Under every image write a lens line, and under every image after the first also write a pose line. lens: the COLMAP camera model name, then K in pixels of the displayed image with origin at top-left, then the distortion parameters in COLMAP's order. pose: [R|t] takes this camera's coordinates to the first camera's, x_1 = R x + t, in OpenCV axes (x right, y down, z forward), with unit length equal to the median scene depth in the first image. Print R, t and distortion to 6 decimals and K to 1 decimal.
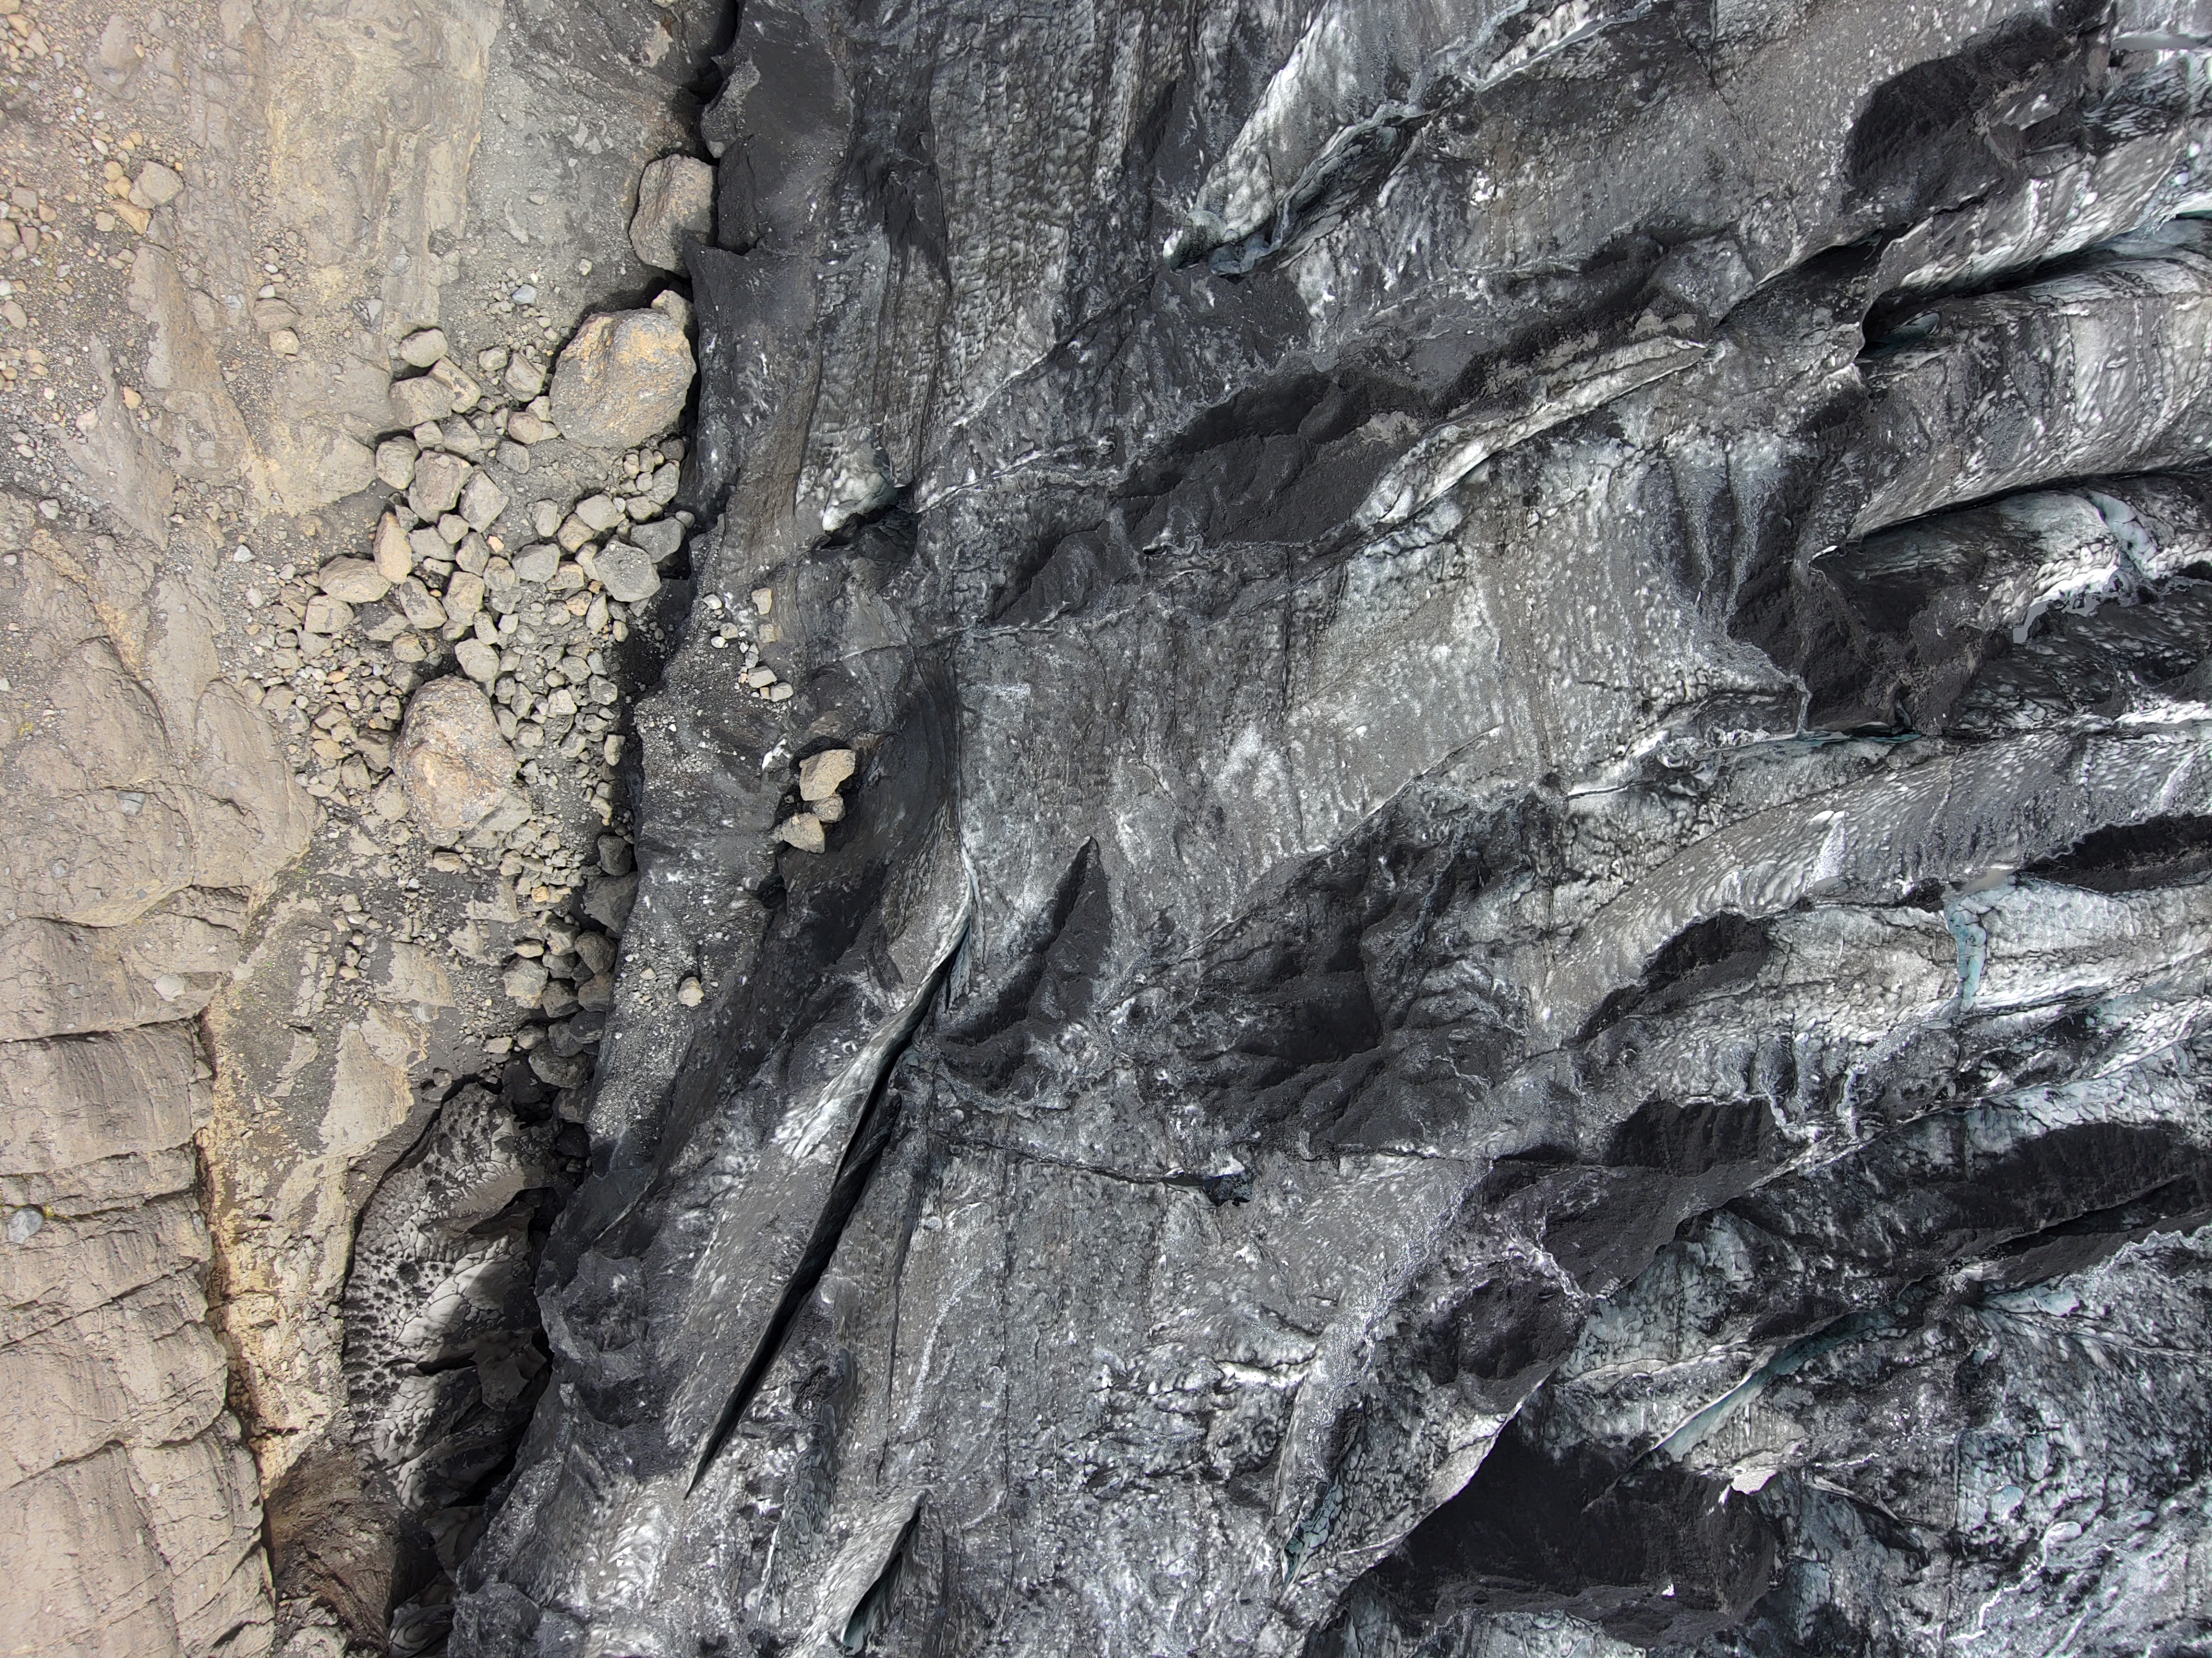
lens RADIAL K [[1196.3, 0, 1099.8], [0, 1196.3, 840.7], [0, 0, 1]] dist [0.106342, -0.099179]
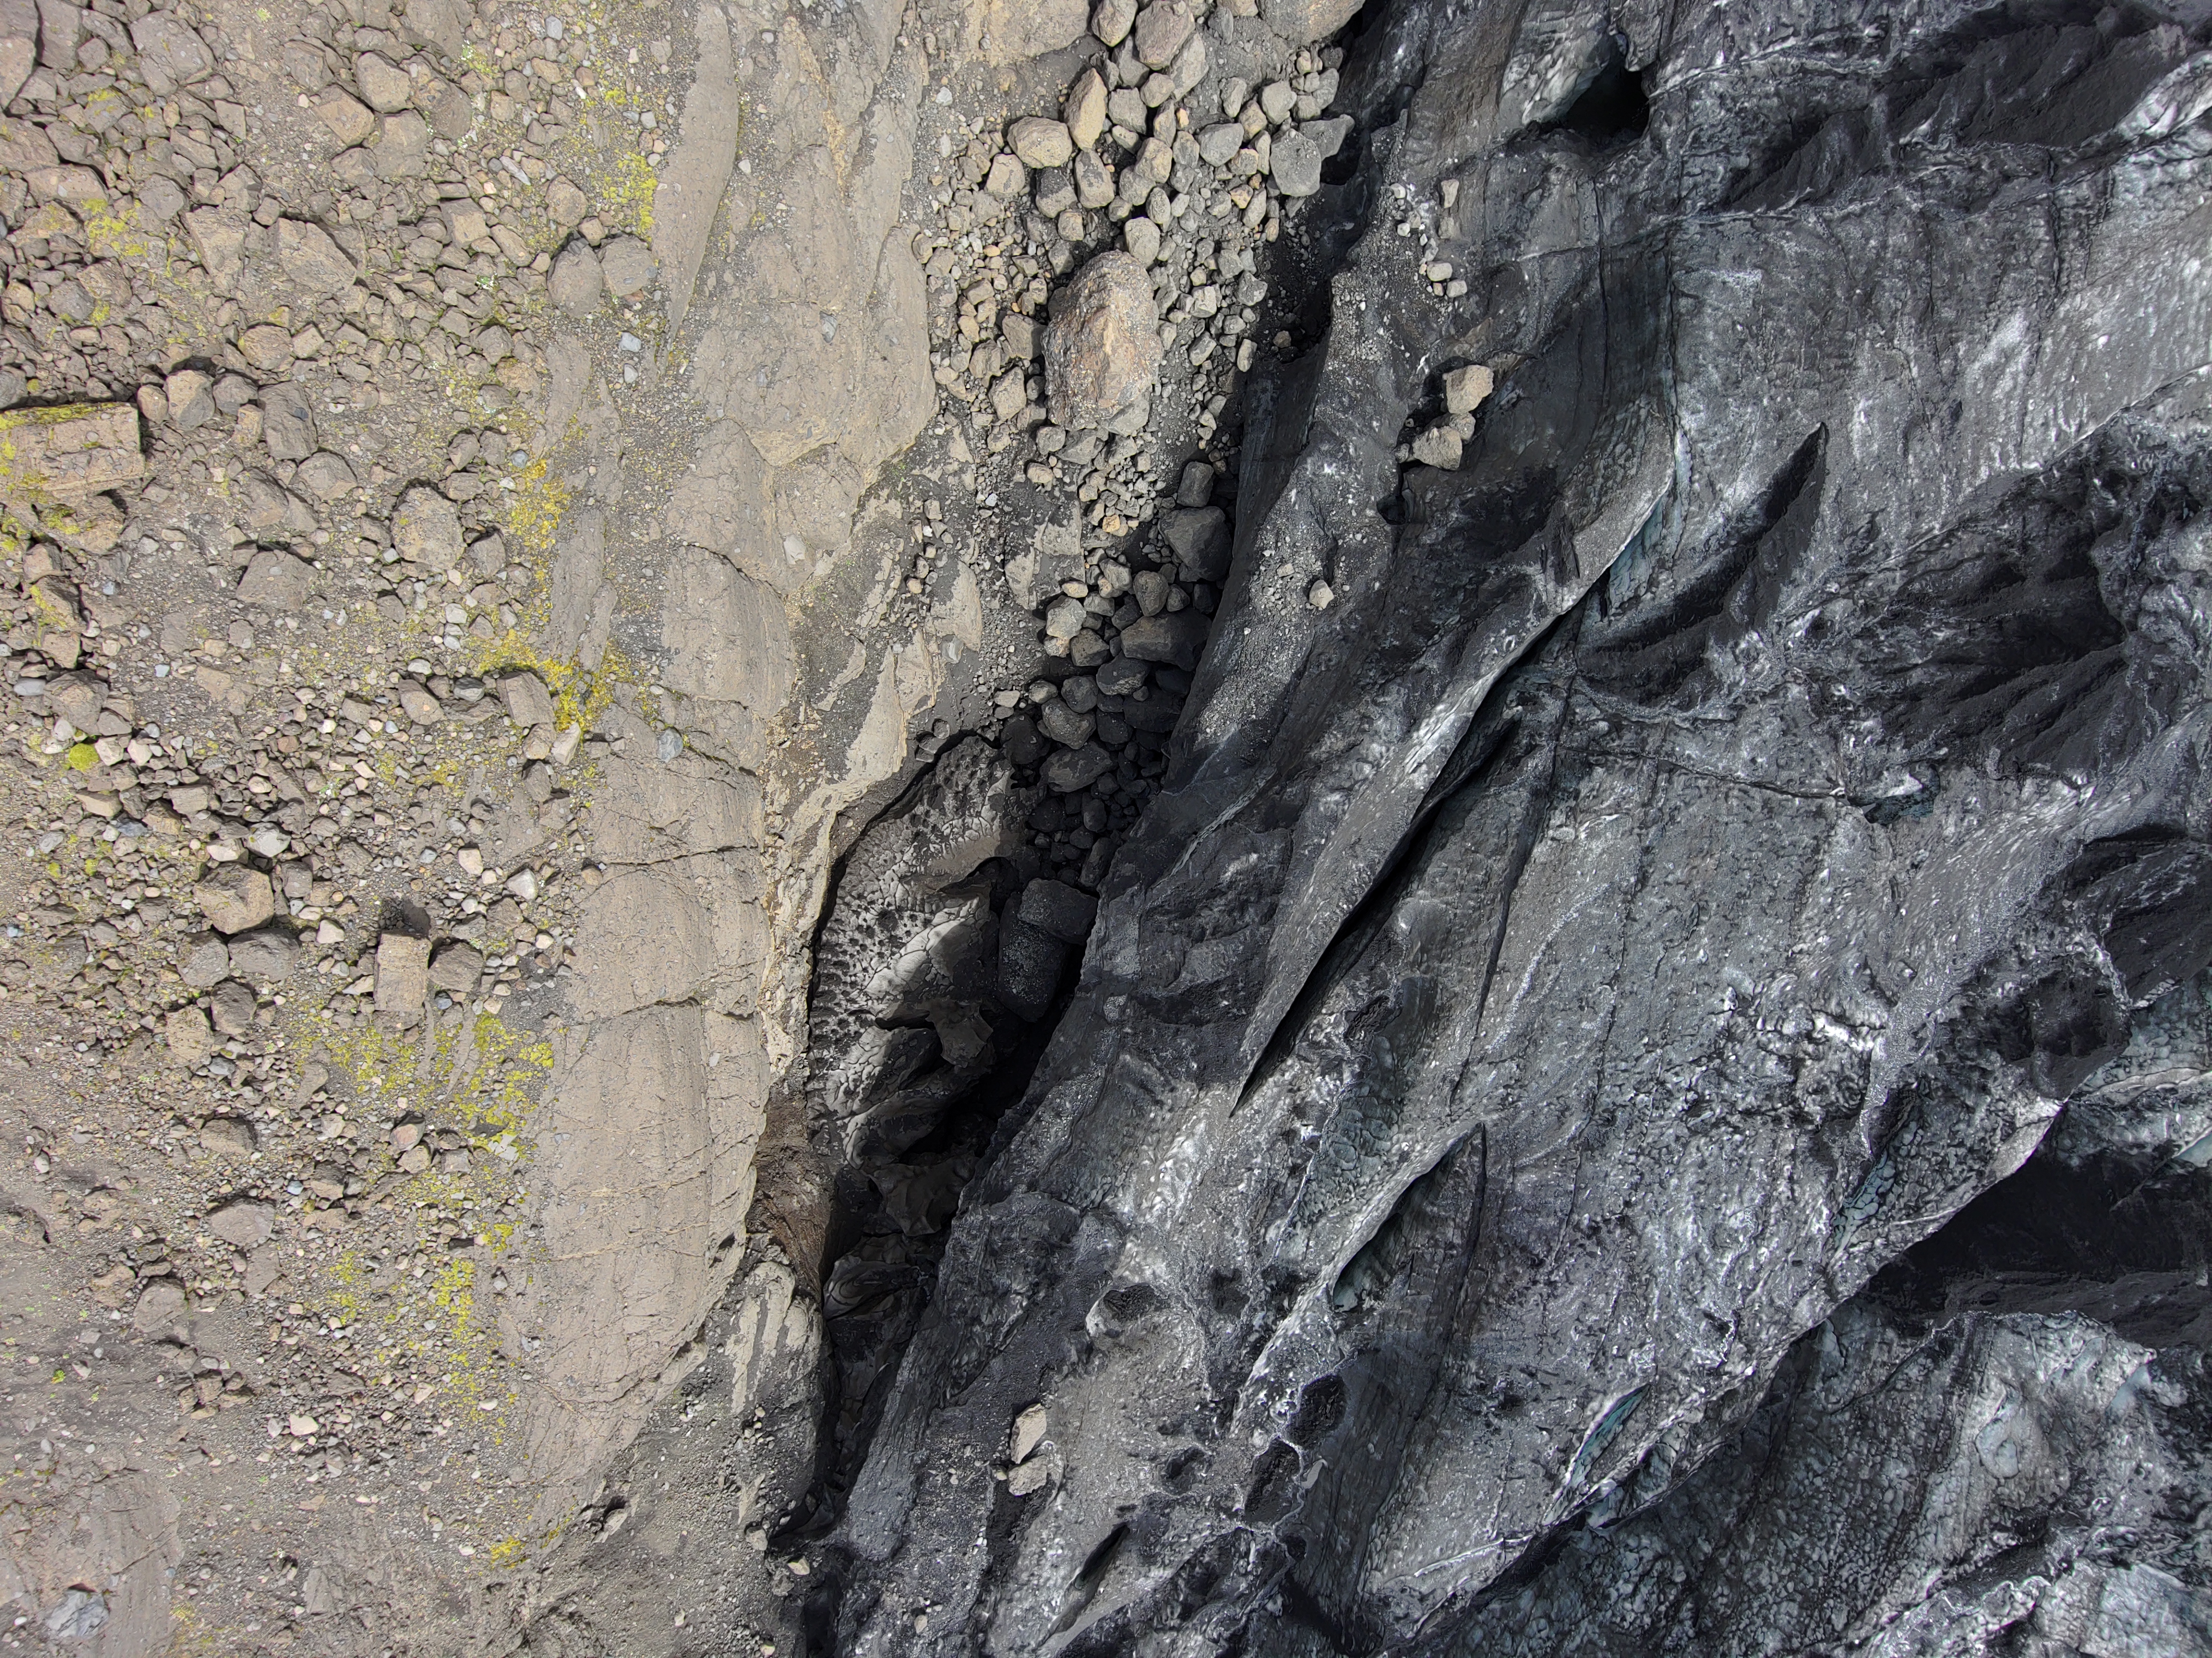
lens RADIAL K [[1190.5, 0, 1111.9], [0, 1190.5, 830.4], [0, 0, 1]] dist [0.113879, -0.104935]
pose [[0.995904, 0.086443, 0.026494, -0.517360], [-0.086040, 0.996163, -0.015980, 0.349162], [-0.027774, 0.013635, 0.999521, 0.014480]]
